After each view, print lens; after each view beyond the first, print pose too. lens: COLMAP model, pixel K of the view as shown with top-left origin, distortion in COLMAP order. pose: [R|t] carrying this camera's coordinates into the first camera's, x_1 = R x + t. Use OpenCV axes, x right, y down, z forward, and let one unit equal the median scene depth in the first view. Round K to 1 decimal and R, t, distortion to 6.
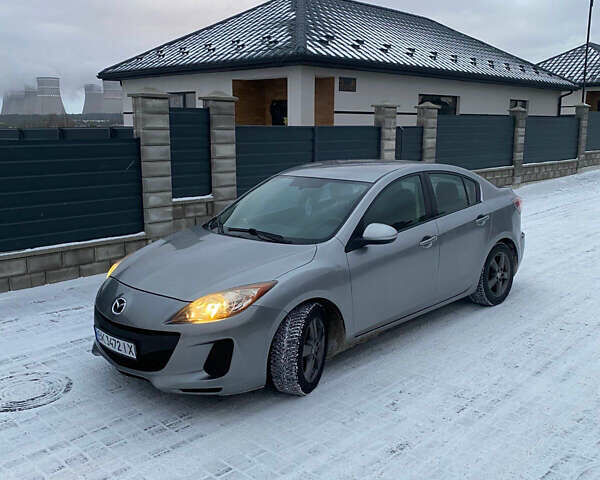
lens RADIAL K [[599.3, 0, 312.3], [0, 599.3, 241.6], [0, 0, 1]] dist [0.122955, -0.274720]
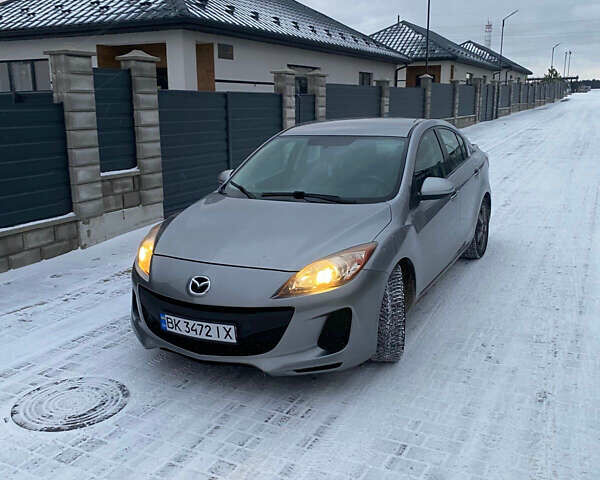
lens RADIAL K [[598.6, 0, 300.0], [0, 598.6, 240.0], [0, 0, 1]] dist [0.111099, -0.260026]
pose [[0.956489, -0.075724, 0.281770, -0.230351], [0.066606, 0.996903, 0.041812, 0.009246], [-0.284064, -0.021225, 0.958571, 0.082407]]
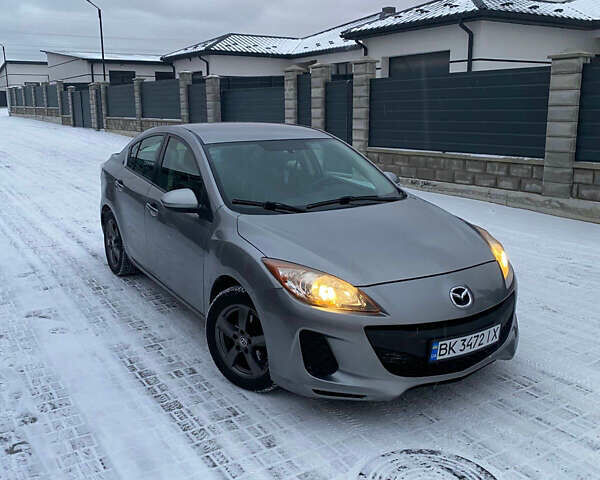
lens RADIAL K [[599.3, 0, 312.3], [0, 599.3, 241.6], [0, 0, 1]] dist [0.122955, -0.274720]
pose [[0.226859, -0.215189, 0.949857, -0.605014], [0.184468, 0.967125, 0.175044, -0.075723], [-0.956298, 0.135508, 0.259097, 0.536756]]
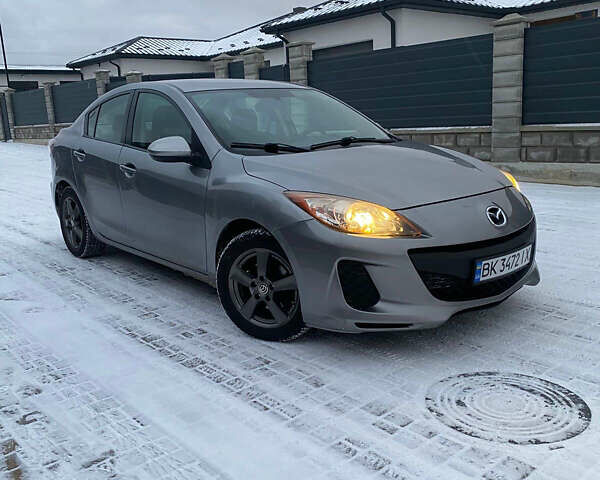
lens RADIAL K [[599.3, 0, 312.3], [0, 599.3, 241.6], [0, 0, 1]] dist [0.122955, -0.274720]
pose [[0.084774, -0.215805, 0.972749, -0.599060], [0.229693, 0.954202, 0.191673, -0.034319], [-0.969564, 0.207185, 0.130461, 0.624907]]
